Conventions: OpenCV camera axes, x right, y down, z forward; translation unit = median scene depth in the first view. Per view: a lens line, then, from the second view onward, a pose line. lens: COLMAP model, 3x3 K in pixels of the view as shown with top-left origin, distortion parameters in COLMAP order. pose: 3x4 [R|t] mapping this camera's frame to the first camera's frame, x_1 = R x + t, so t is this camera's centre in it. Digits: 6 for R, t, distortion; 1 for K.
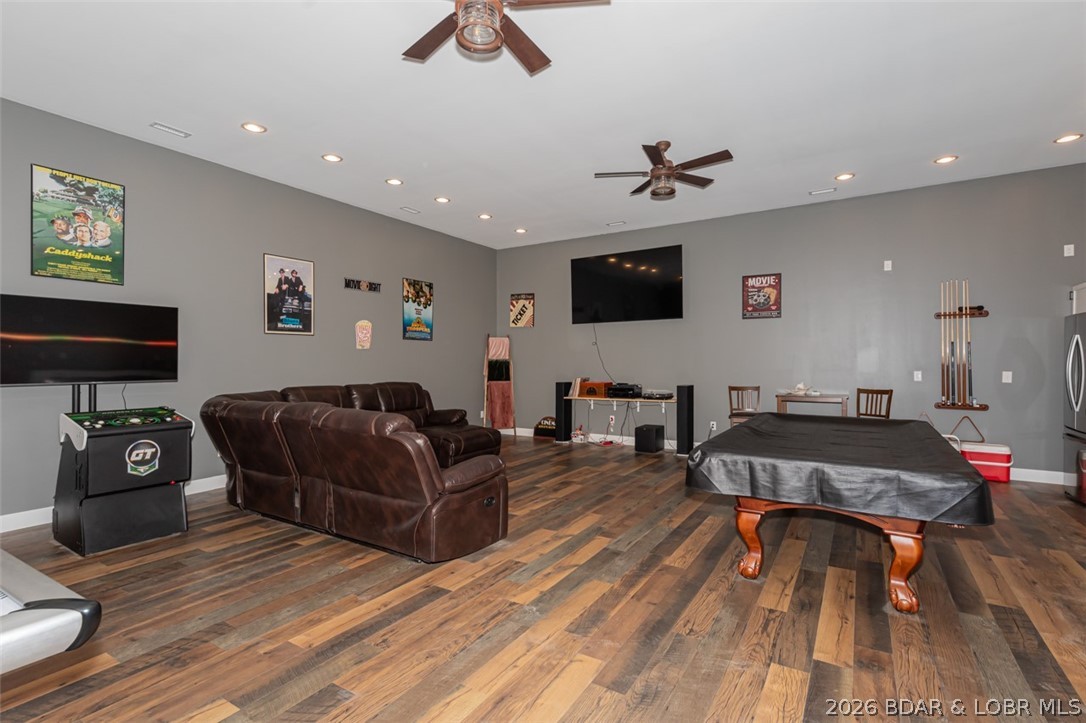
lens RADIAL K [[501.7, 0, 552.6], [0, 501.7, 363.0], [0, 0, 1]] dist [0.000711, 0.000057]
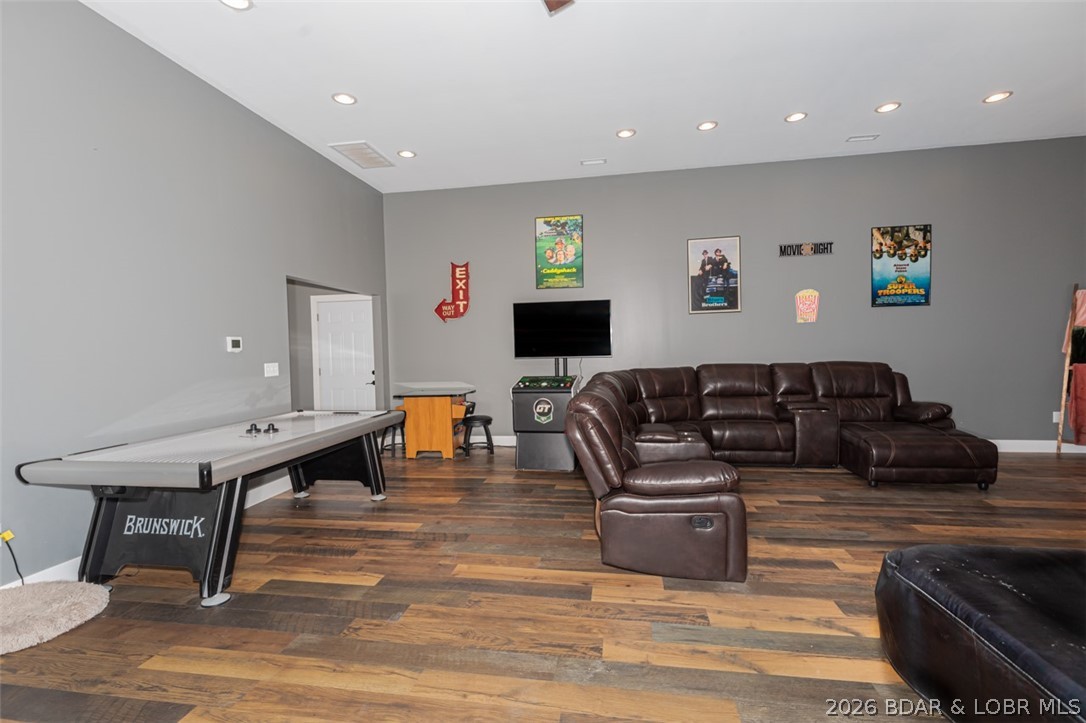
lens RADIAL K [[480.7, 0, 543.0], [0, 480.7, 361.5], [0, 0, 1]] dist [0.002502, 0.000155]
pose [[0.375609, 0.020550, -0.926551, 0.323290], [0.020093, 0.999339, 0.030310, 0.007318], [0.926561, -0.030001, 0.374947, 0.375224]]
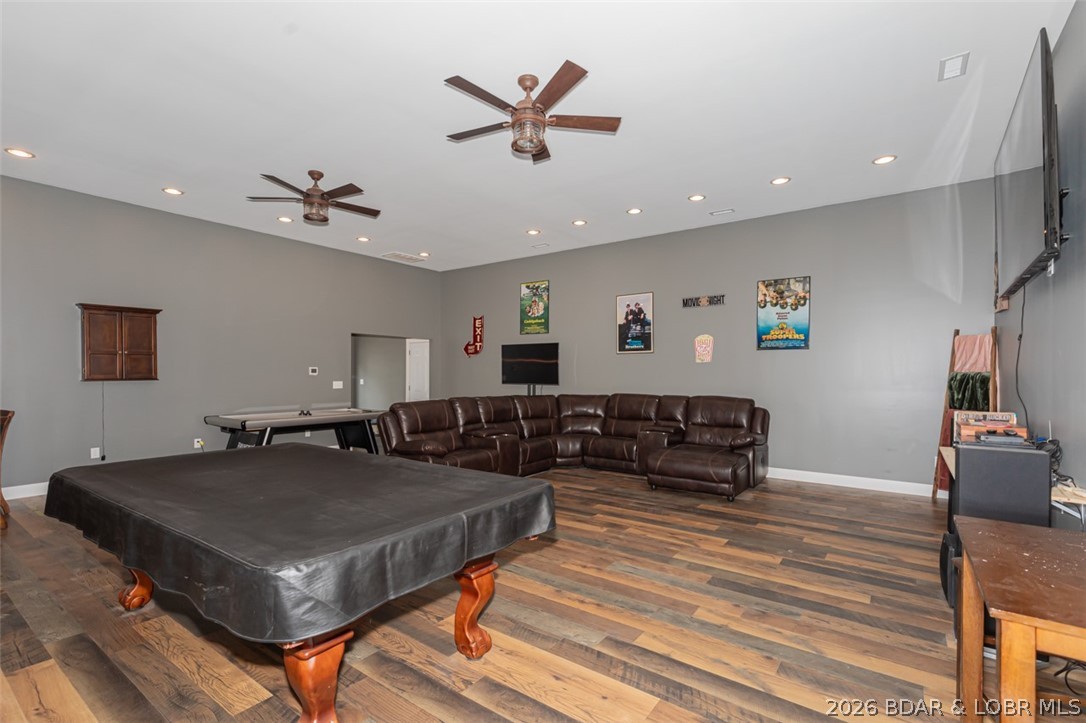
lens RADIAL K [[489.2, 0, 548.9], [0, 489.2, 376.1], [0, 0, 1]] dist [0.002329, -0.000031]
pose [[-0.062828, 0.008304, -0.997990, 0.932280], [-0.006094, 0.999944, 0.008704, -0.009571], [0.998006, 0.006628, -0.062774, 1.068835]]
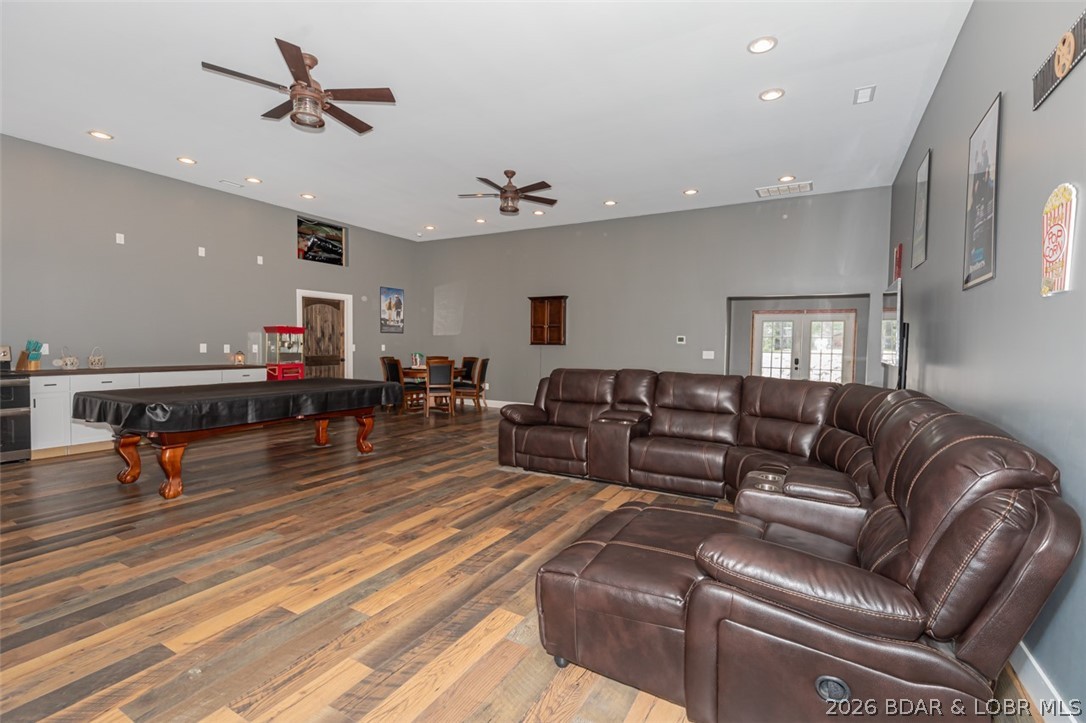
lens RADIAL K [[501.7, 0, 552.6], [0, 501.7, 363.0], [0, 0, 1]] dist [0.000711, 0.000057]
pose [[-0.999108, -0.013084, -0.040158, -0.136886], [-0.014851, 0.998920, 0.044023, 0.002121], [0.039539, 0.044580, -0.998223, 1.810667]]
